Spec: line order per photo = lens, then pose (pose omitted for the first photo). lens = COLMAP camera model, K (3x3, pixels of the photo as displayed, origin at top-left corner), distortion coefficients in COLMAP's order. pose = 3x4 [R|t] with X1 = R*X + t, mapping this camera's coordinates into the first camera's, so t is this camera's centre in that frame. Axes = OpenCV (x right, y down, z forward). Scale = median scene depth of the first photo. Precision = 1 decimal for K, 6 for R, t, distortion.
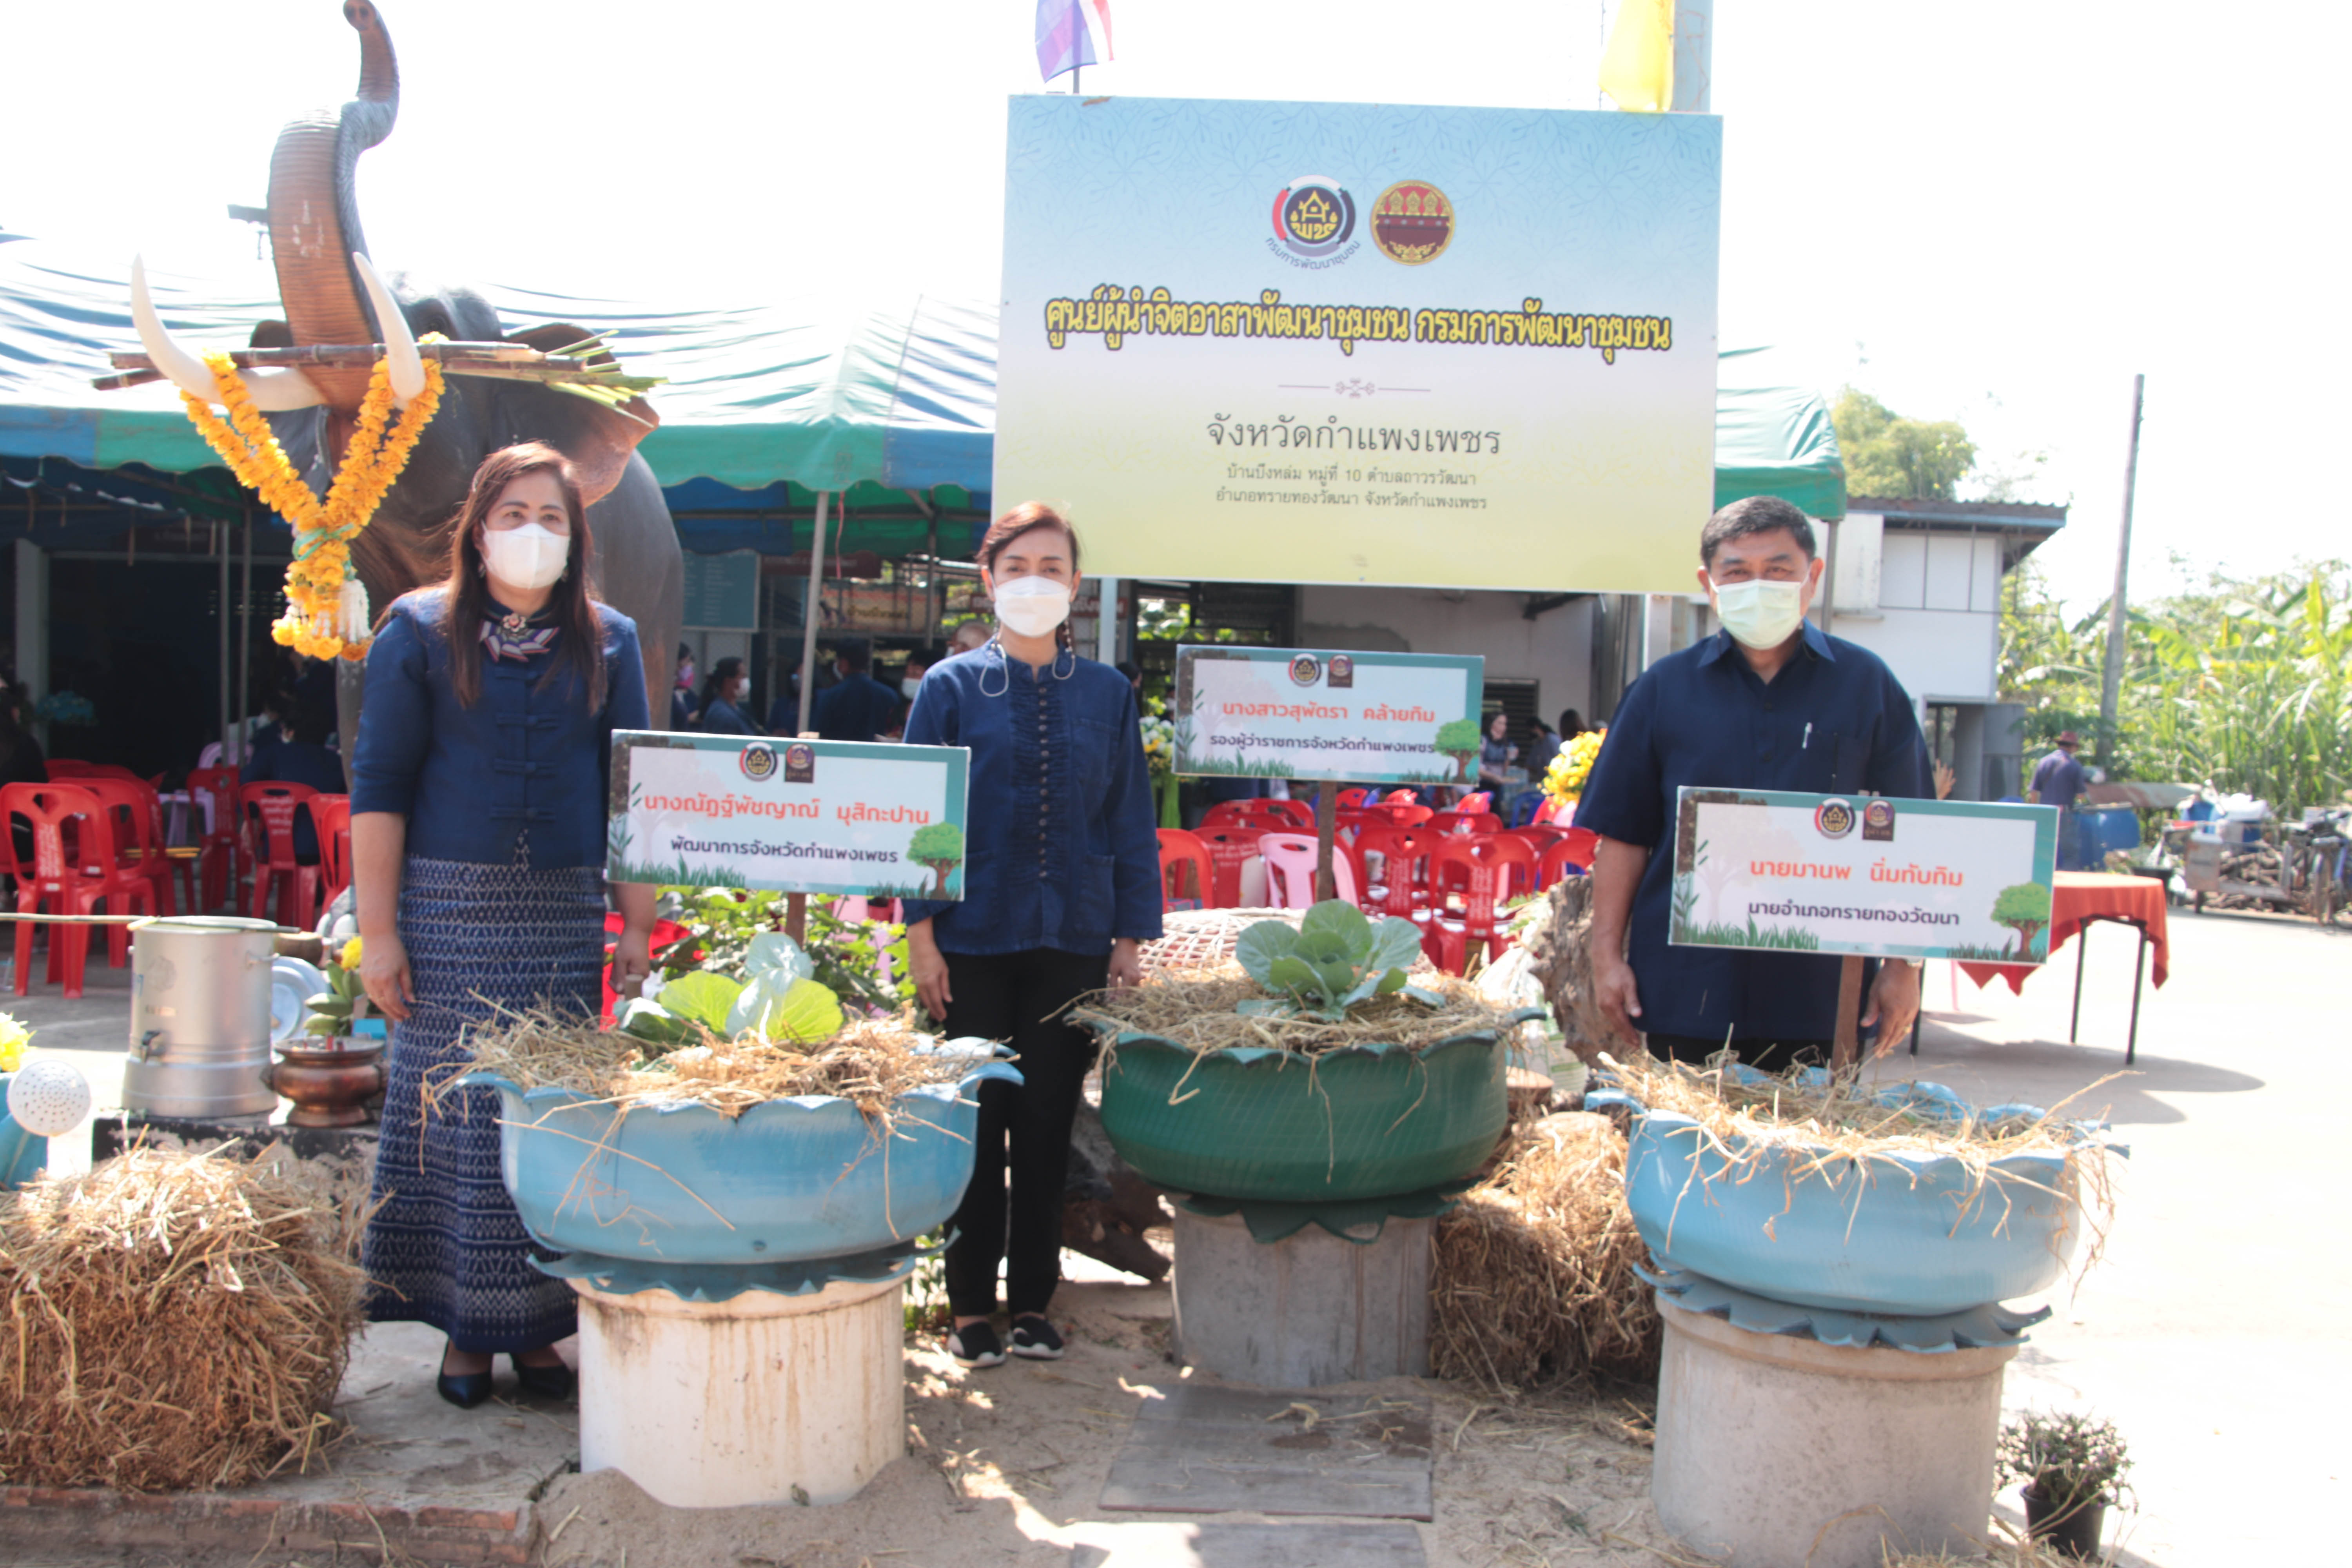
lens RADIAL K [[2158.8, 0, 1176.5], [0, 2158.8, 843.0], [0, 0, 1]] dist [-0.124619, 0.102534]
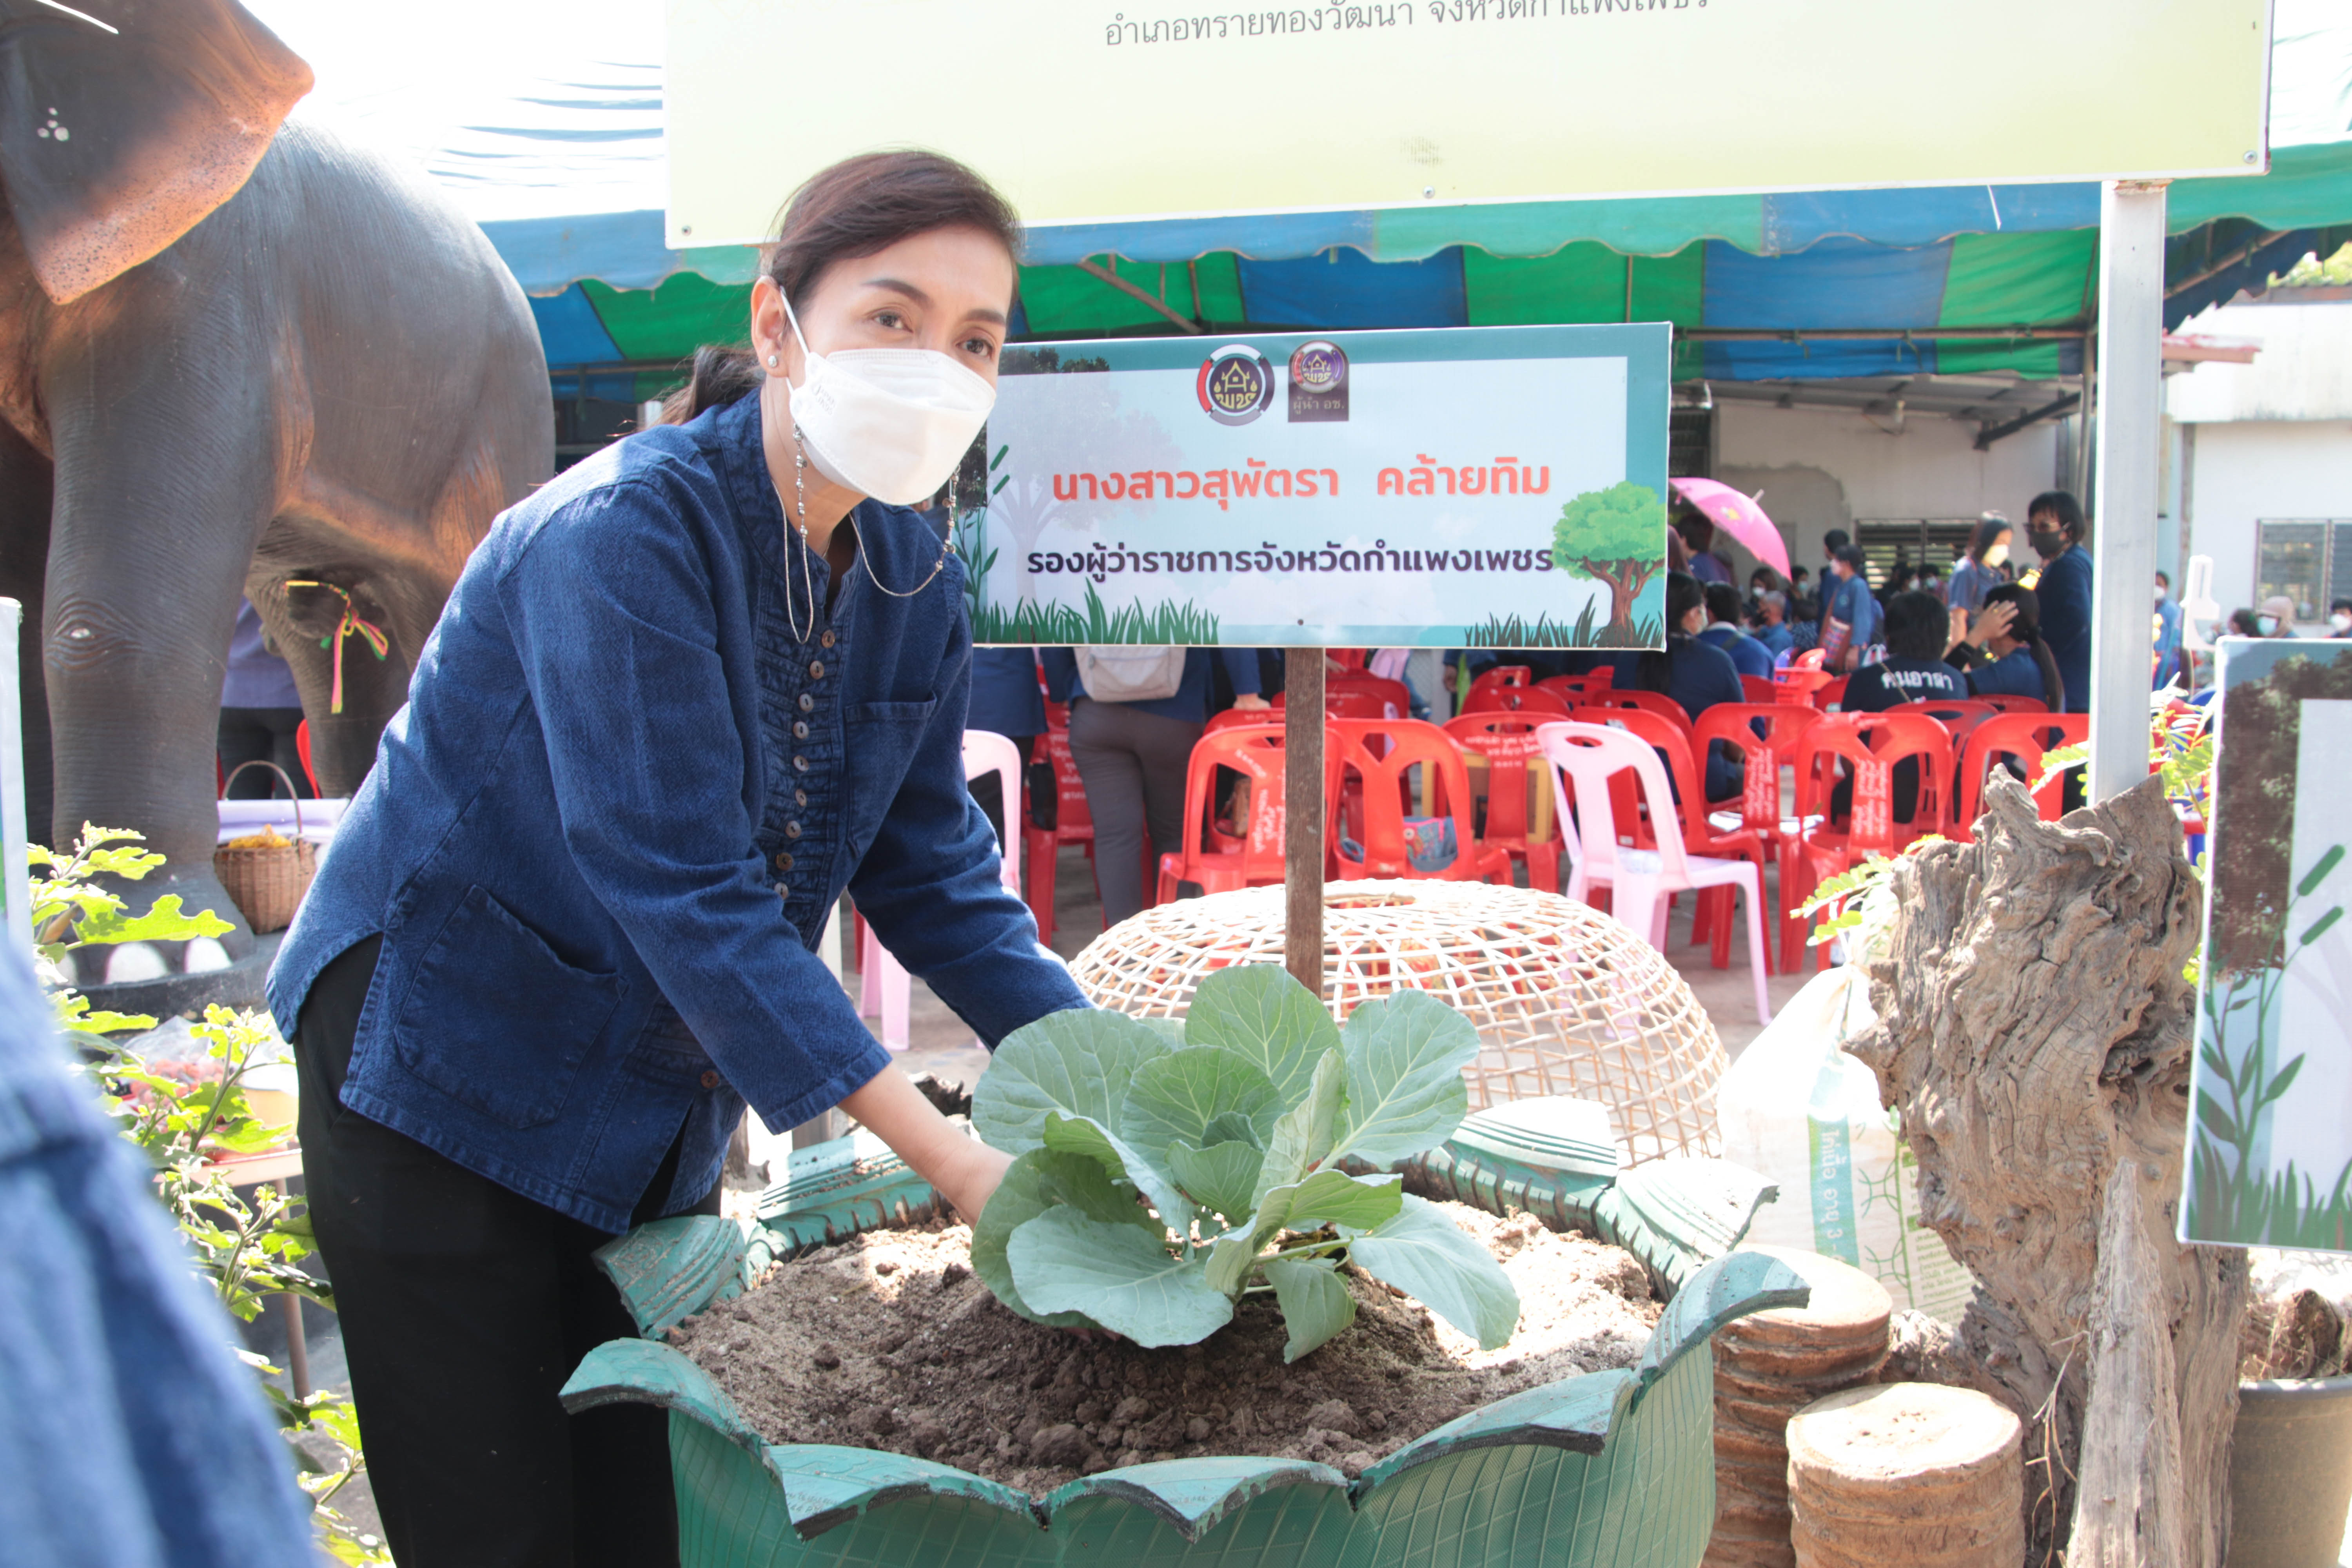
lens RADIAL K [[2158.8, 0, 1176.5], [0, 2158.8, 843.0], [0, 0, 1]] dist [-0.124619, 0.102534]
pose [[0.978498, -0.016466, -0.205598, 0.131809], [0.028589, 0.998014, 0.056137, -0.015392], [0.204265, -0.060807, 0.977025, 0.586297]]
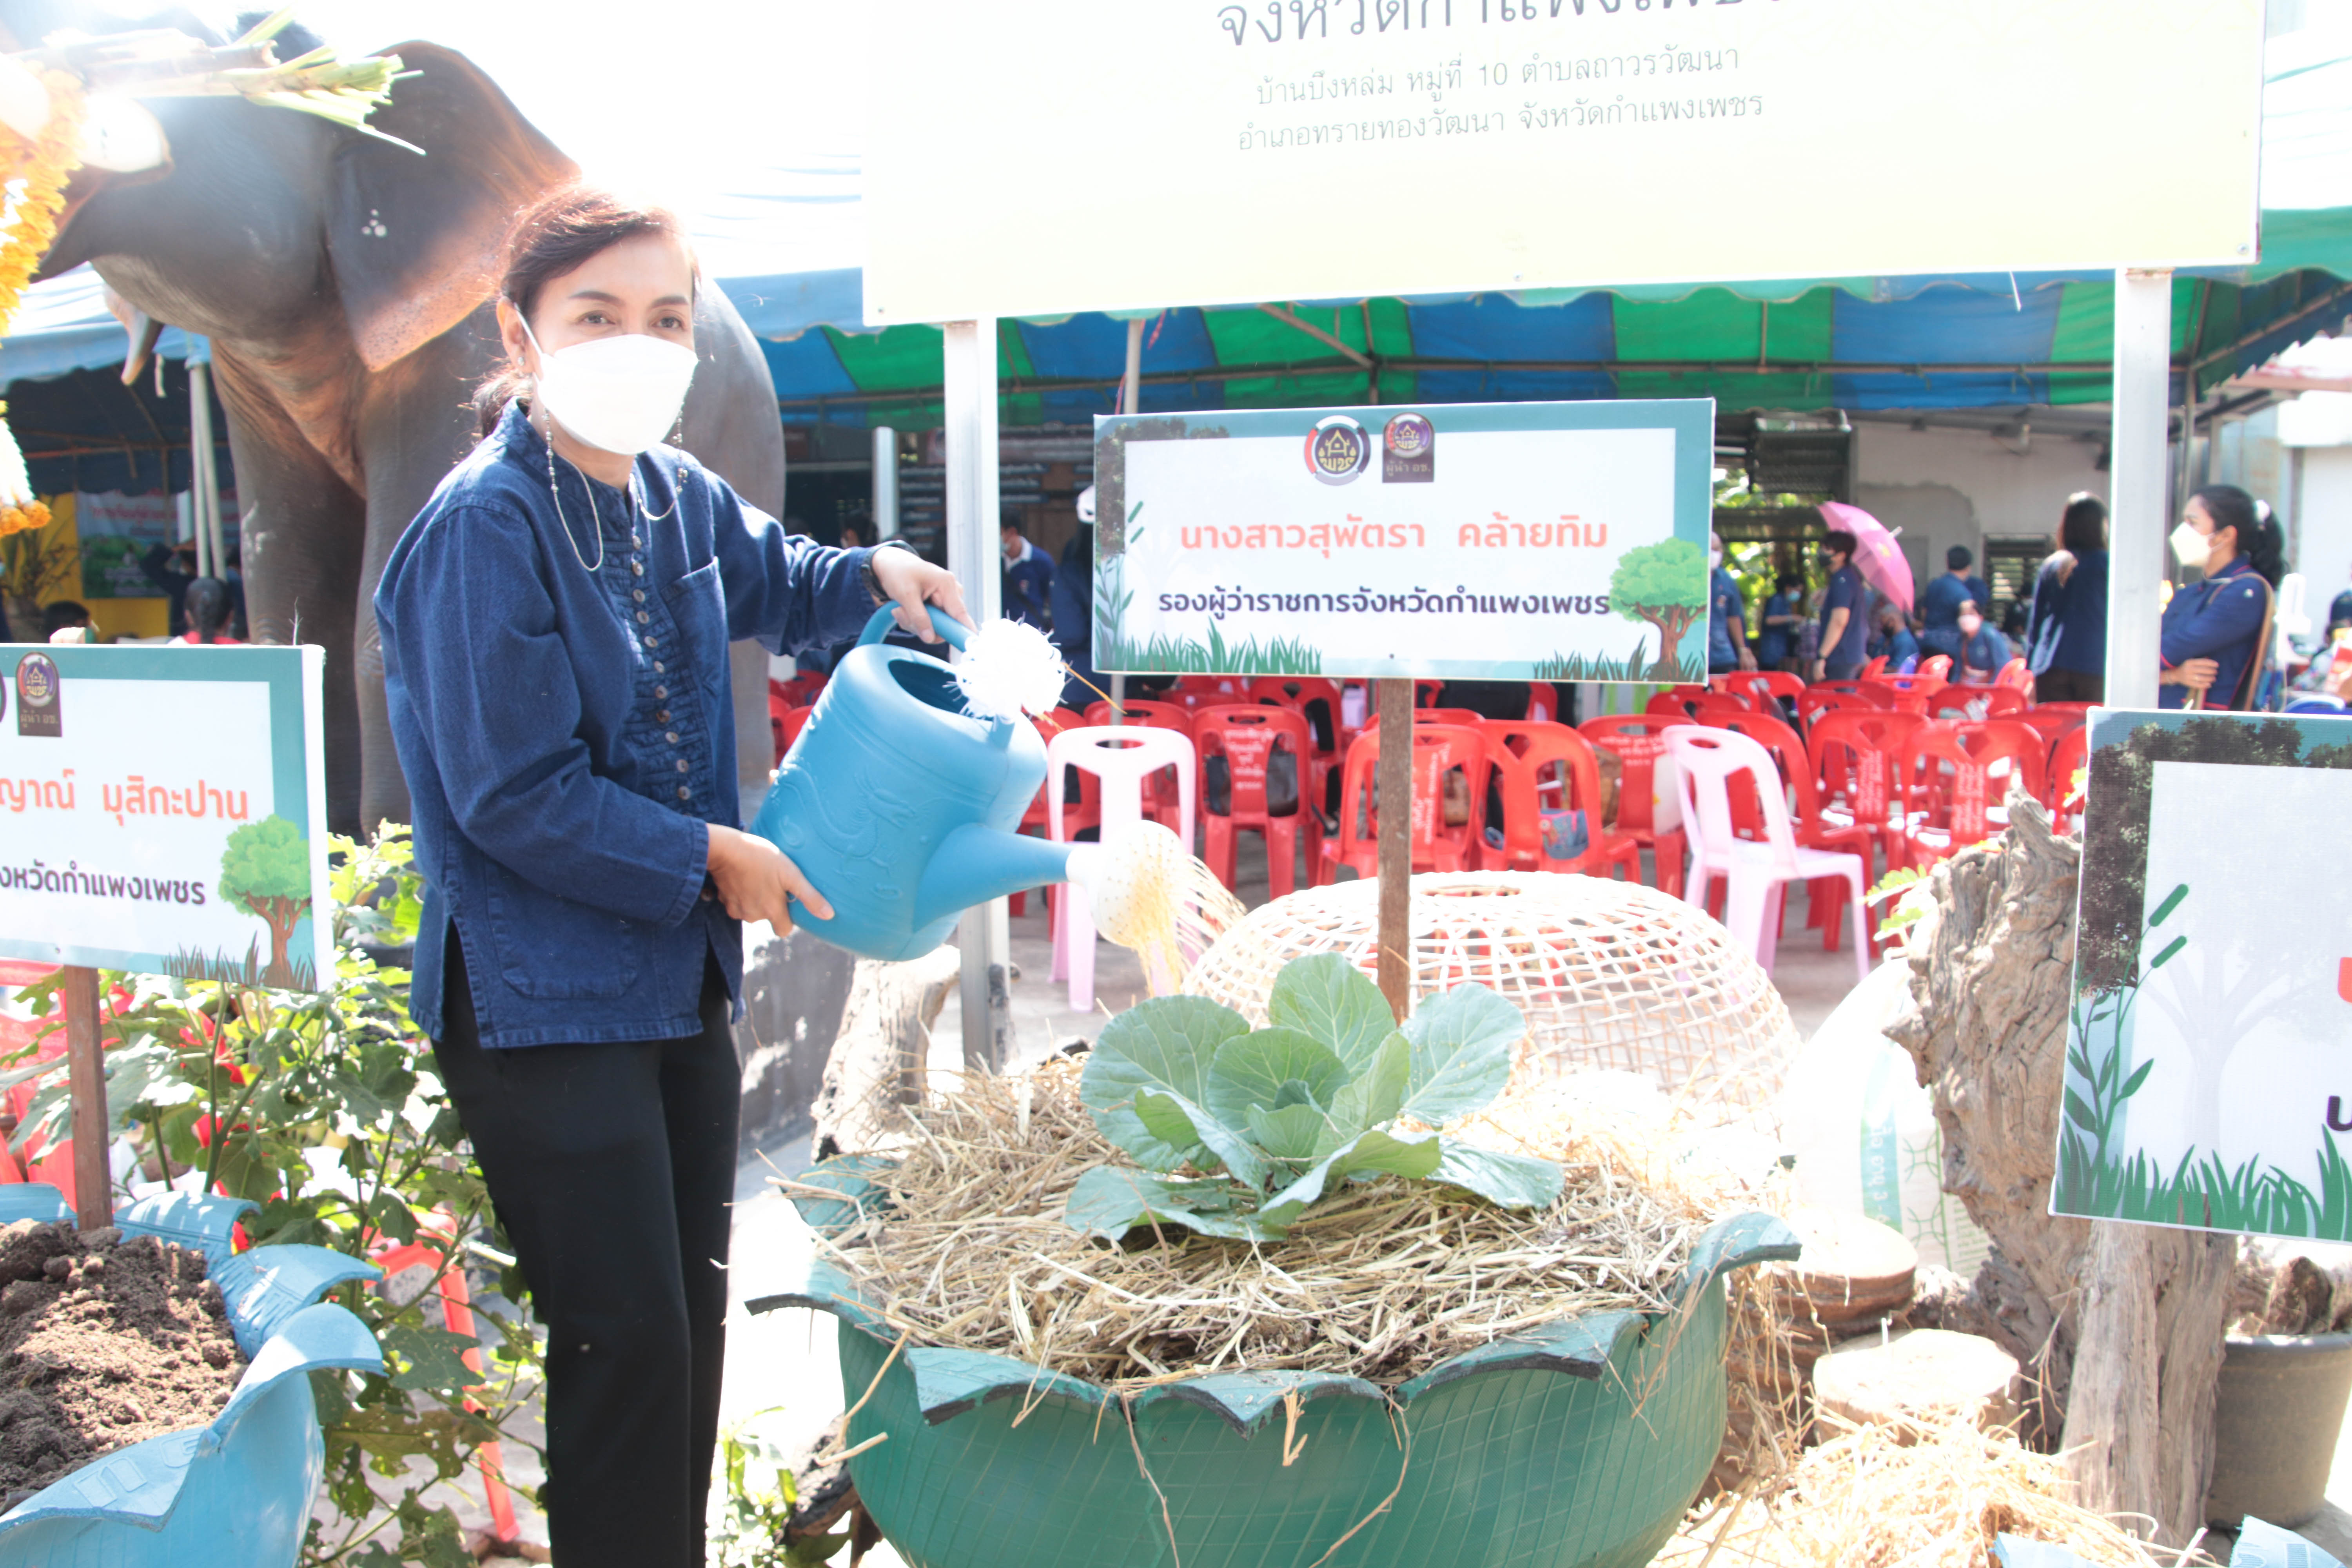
lens RADIAL K [[1965.0, 0, 1176.5], [0, 1965.0, 839.9], [0, 0, 1]] dist [-0.155704, 0.081586]
pose [[0.955641, -0.000577, -0.294533, 0.153029], [0.019999, 0.997817, 0.062936, -0.021459], [0.293853, -0.066035, 0.953567, 0.567459]]
